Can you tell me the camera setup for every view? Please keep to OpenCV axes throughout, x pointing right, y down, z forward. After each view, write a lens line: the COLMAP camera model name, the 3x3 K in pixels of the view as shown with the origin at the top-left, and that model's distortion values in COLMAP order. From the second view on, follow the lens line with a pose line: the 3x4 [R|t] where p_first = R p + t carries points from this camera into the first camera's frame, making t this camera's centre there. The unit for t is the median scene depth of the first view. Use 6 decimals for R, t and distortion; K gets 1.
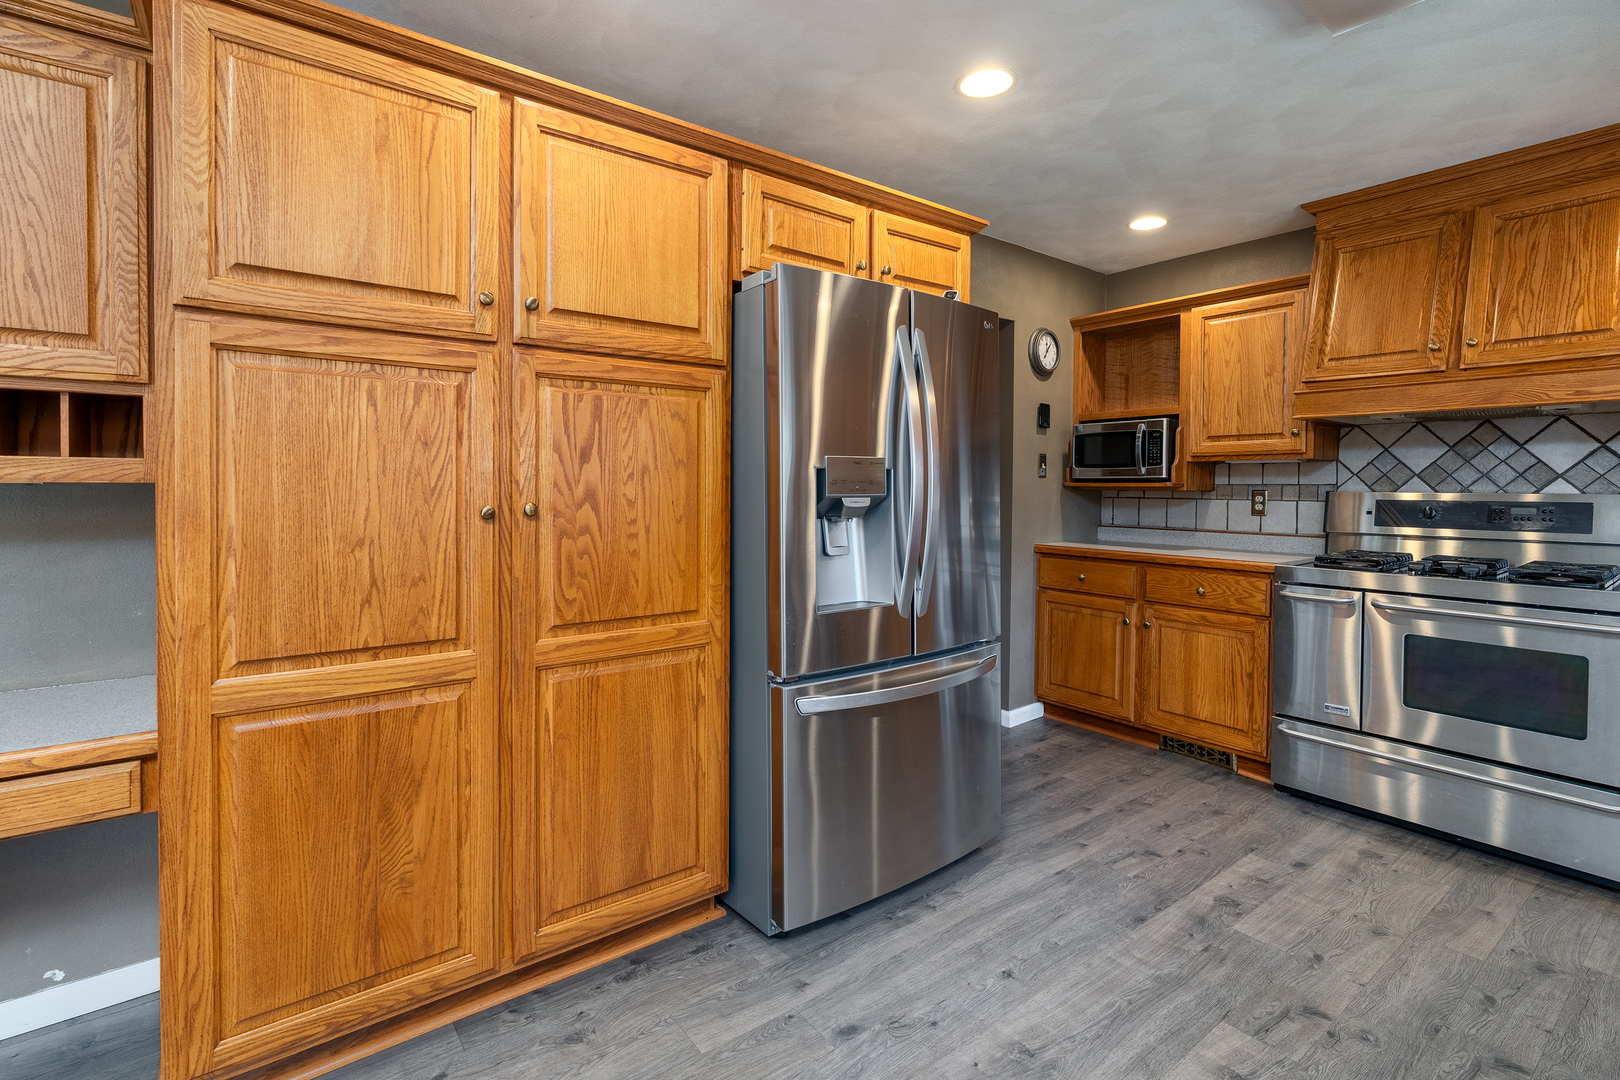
lens RADIAL K [[753.3, 0, 807.7], [0, 753.3, 491.8], [0, 0, 1]] dist [-0.010181, 0.002646]
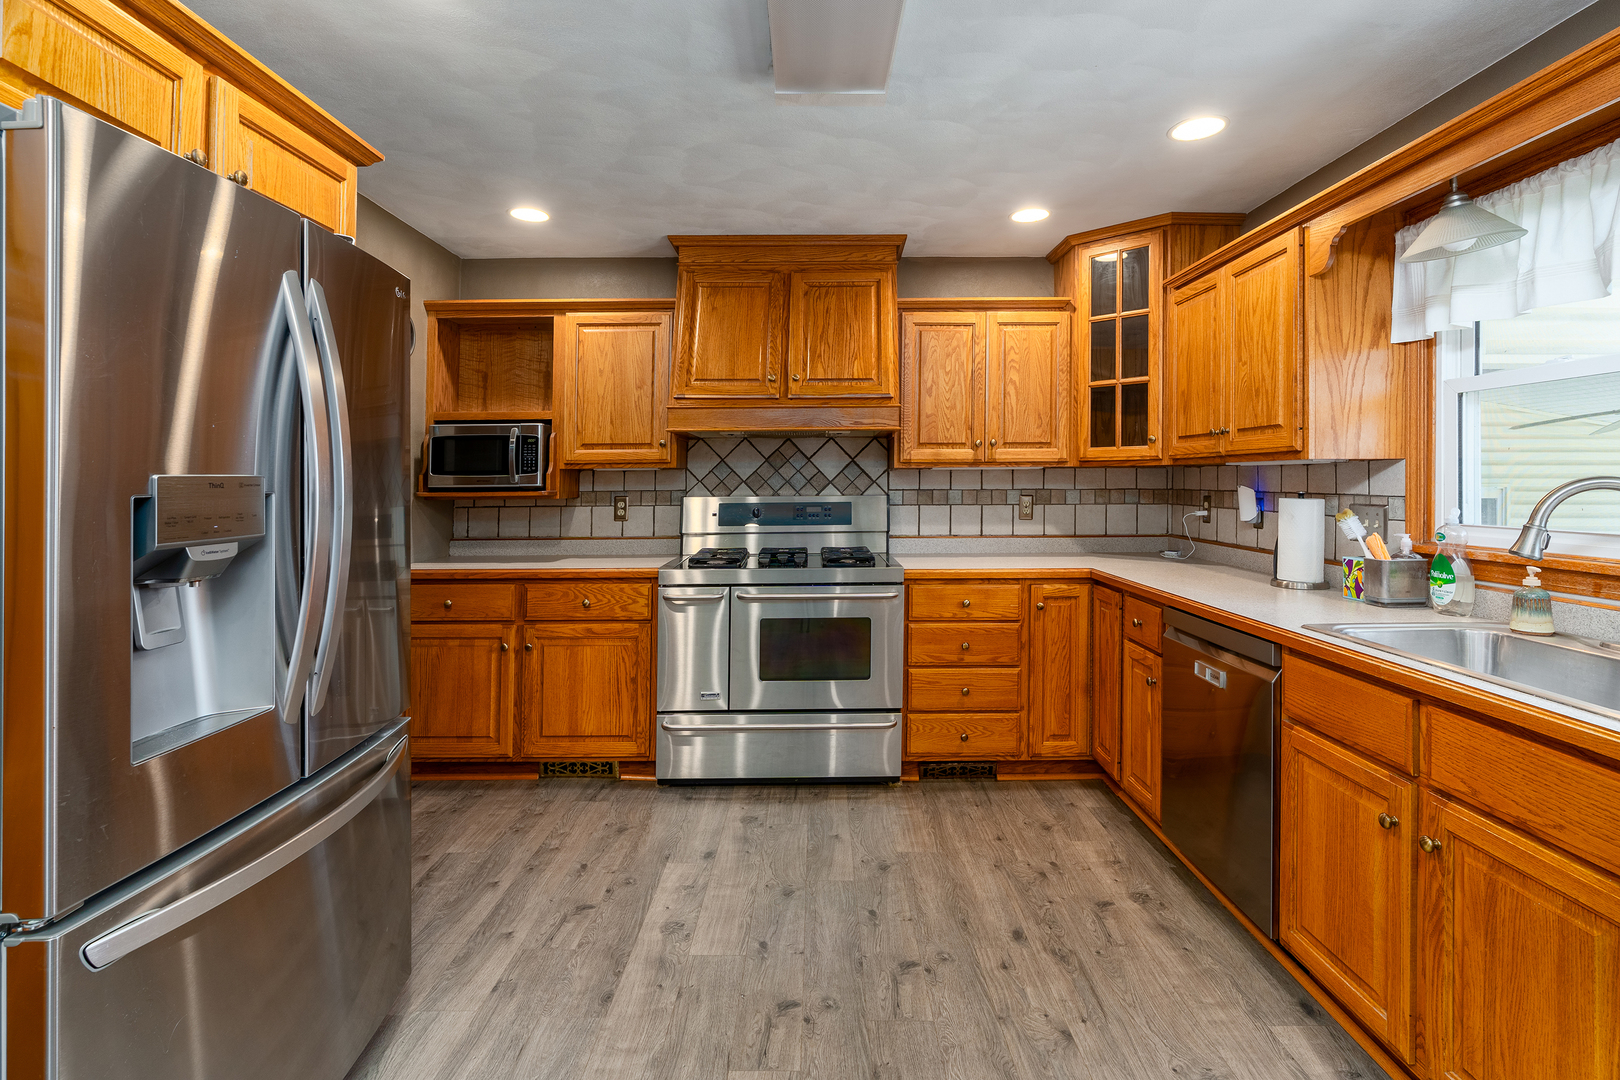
lens RADIAL K [[753.3, 0, 834.4], [0, 753.3, 463.6], [0, 0, 1]] dist [-0.010181, 0.002646]
pose [[0.598570, 0.007566, 0.801035, -0.080716], [0.020086, 0.999499, -0.024450, -0.022221], [-0.800818, 0.030724, 0.598119, 0.183911]]
